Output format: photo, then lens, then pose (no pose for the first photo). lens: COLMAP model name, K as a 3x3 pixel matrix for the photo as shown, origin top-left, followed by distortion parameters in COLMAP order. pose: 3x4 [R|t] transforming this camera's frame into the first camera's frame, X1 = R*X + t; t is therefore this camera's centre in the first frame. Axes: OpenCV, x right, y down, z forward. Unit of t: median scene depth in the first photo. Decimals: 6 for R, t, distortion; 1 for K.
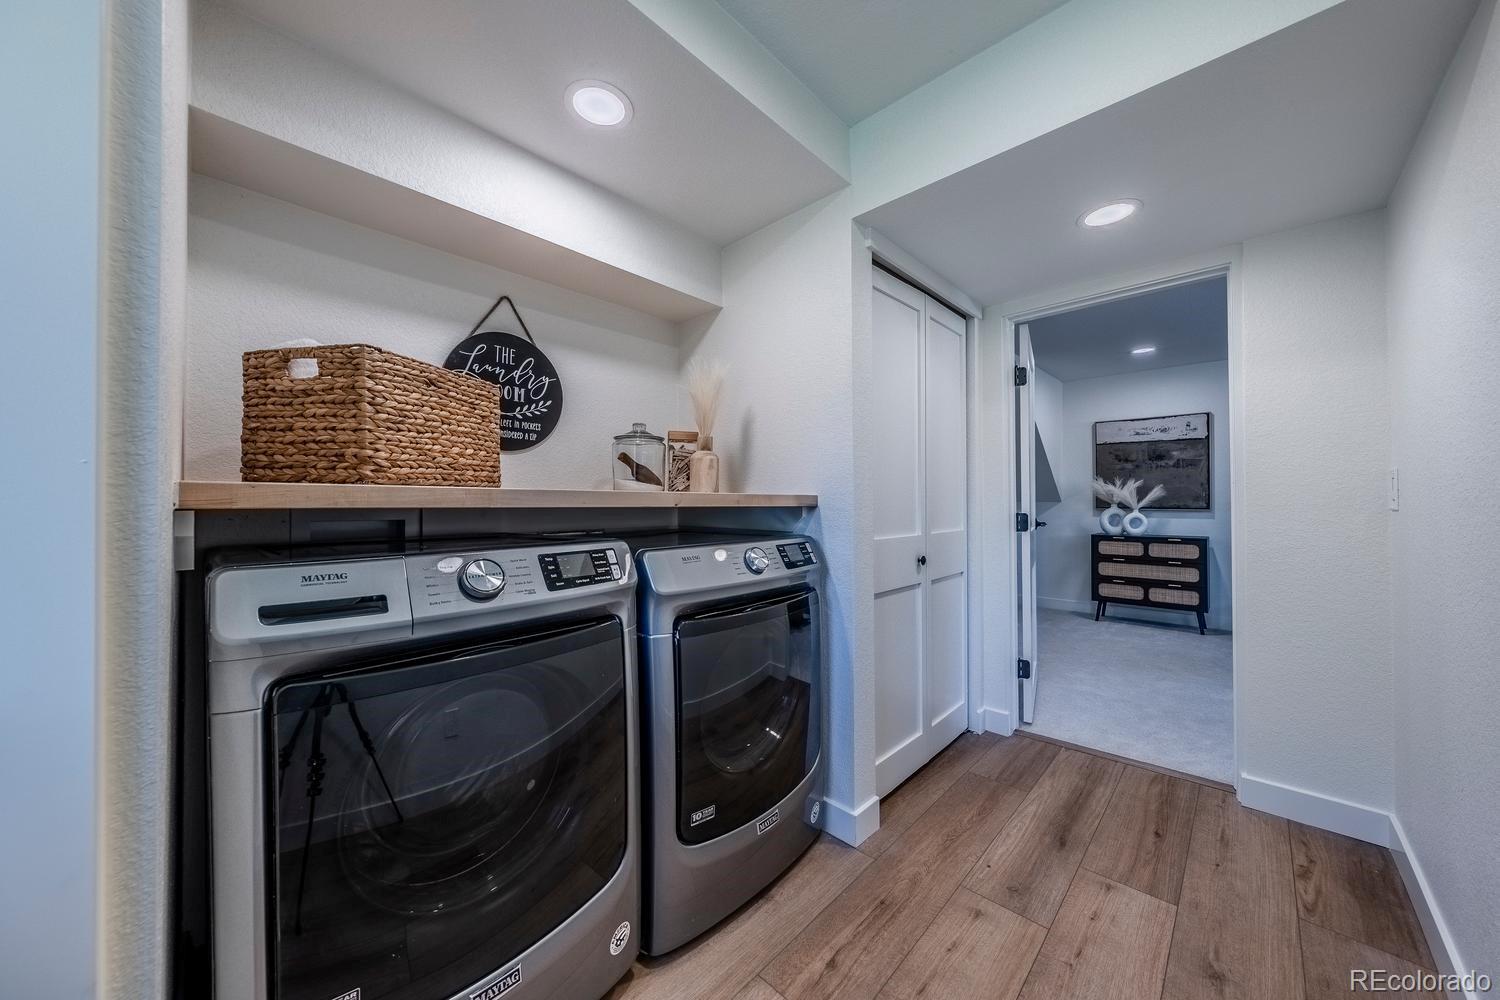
lens RADIAL K [[517.8, 0, 743.4], [0, 517.8, 496.5], [0, 0, 1]] dist [-0.000233, -0.000017]
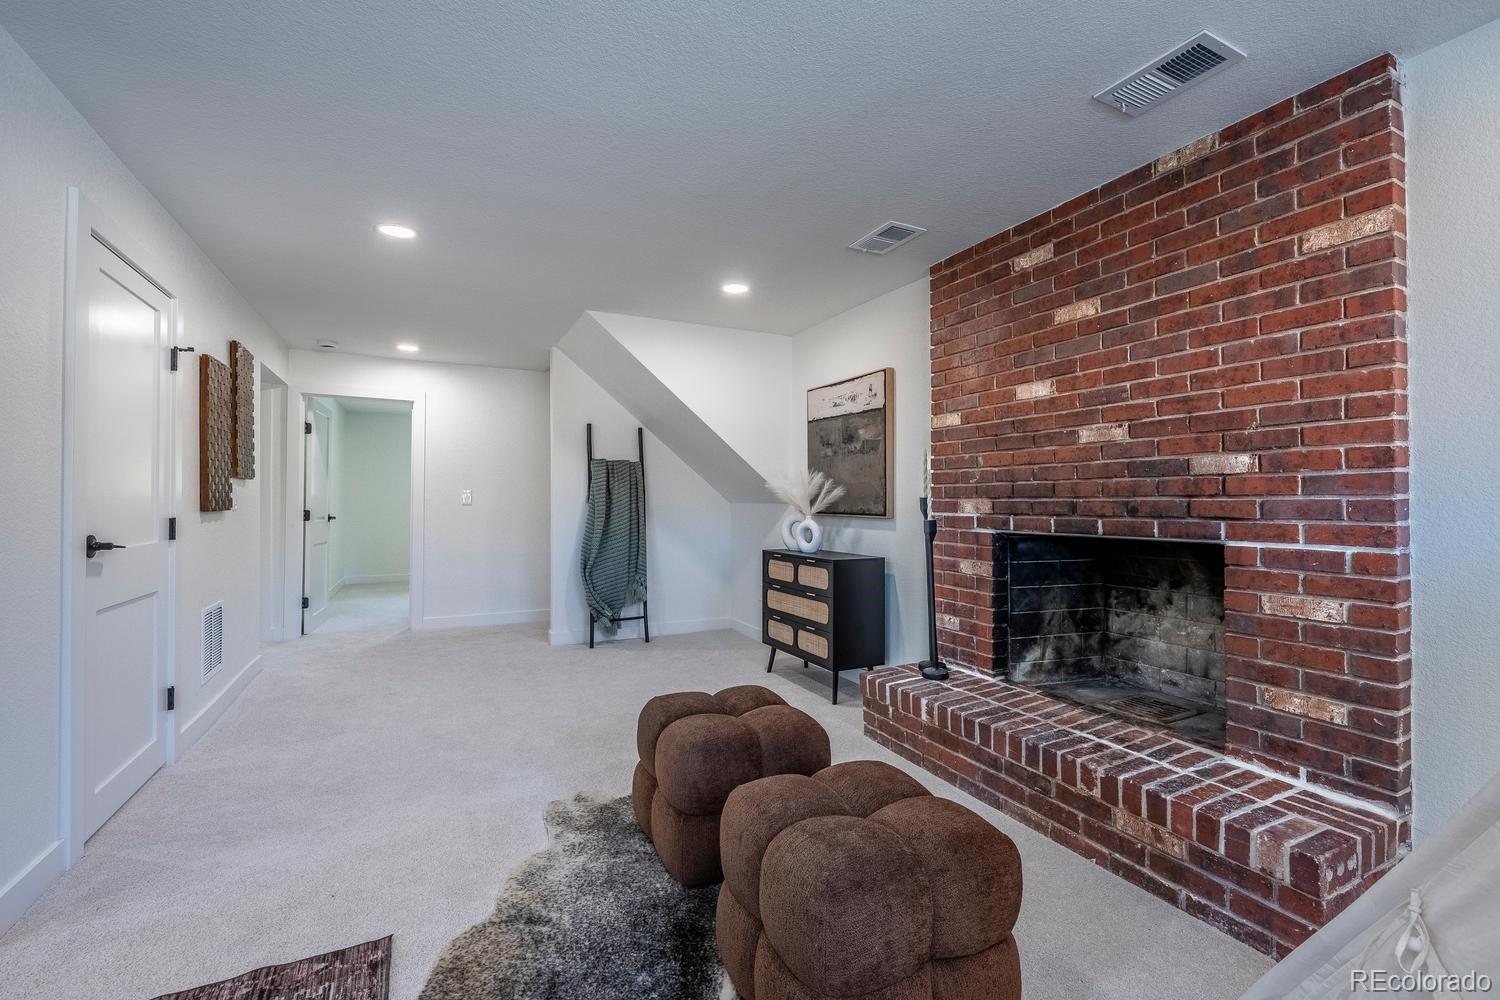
lens RADIAL K [[639.5, 0, 750.2], [0, 639.5, 495.2], [0, 0, 1]] dist [-0.003289, -0.000040]
pose [[0.948373, -0.003103, -0.317143, 0.957082], [0.002476, 0.999994, -0.002379, 0.000087], [0.317149, 0.001471, 0.948375, 0.168619]]
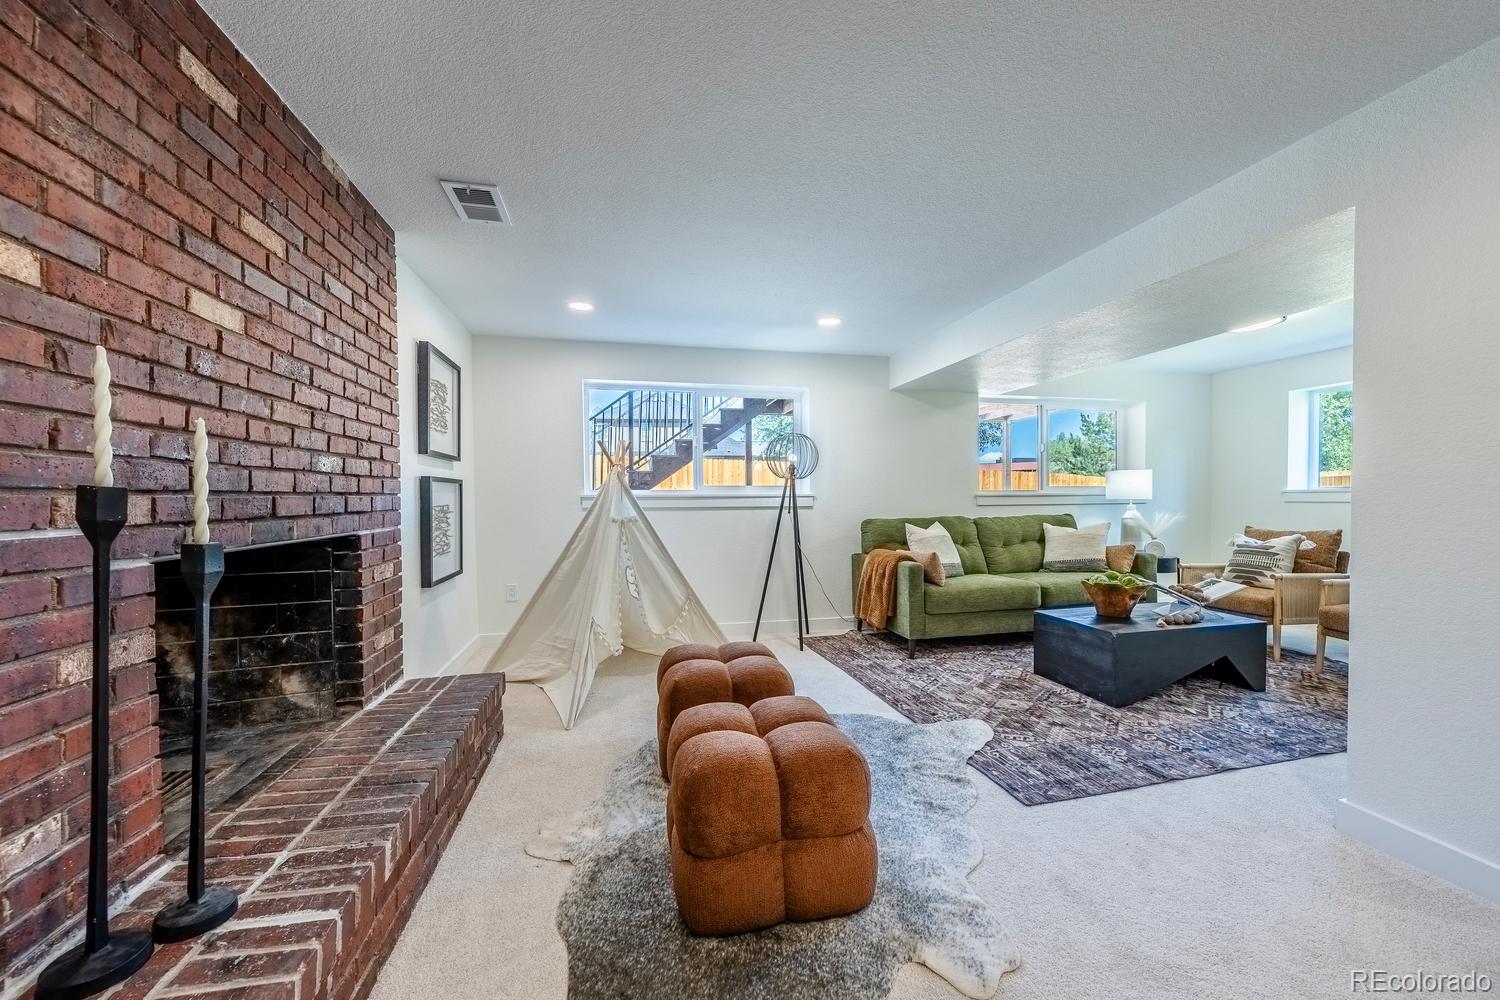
lens RADIAL K [[546.6, 0, 743.0], [0, 546.6, 506.5], [0, 0, 1]] dist [-0.001061, -0.000107]
pose [[-0.838906, -0.004917, 0.544255, 0.619276], [0.000588, 0.999950, 0.009940, 0.006497], [-0.544276, 0.008659, -0.838861, 0.892411]]
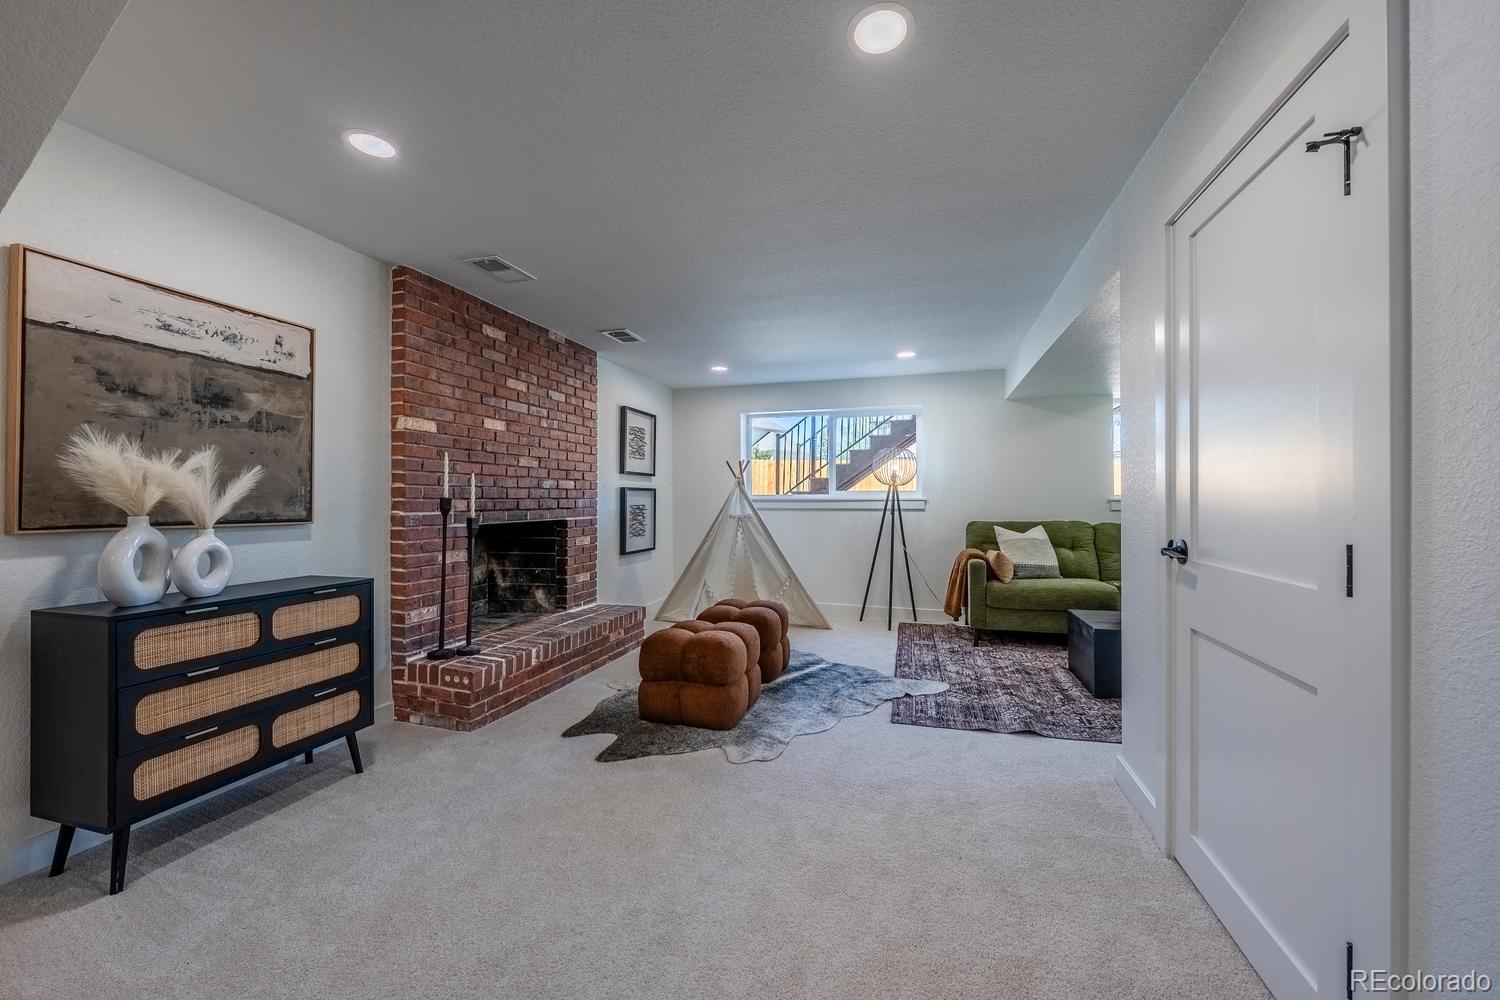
lens RADIAL K [[561.8, 0, 757.5], [0, 561.8, 494.3], [0, 0, 1]] dist [0.000873, -0.000009]
pose [[-0.476318, 0.007136, 0.879244, 0.204389], [-0.007345, 0.999900, -0.012094, 0.002275], [-0.879242, -0.012219, -0.476218, 0.845559]]
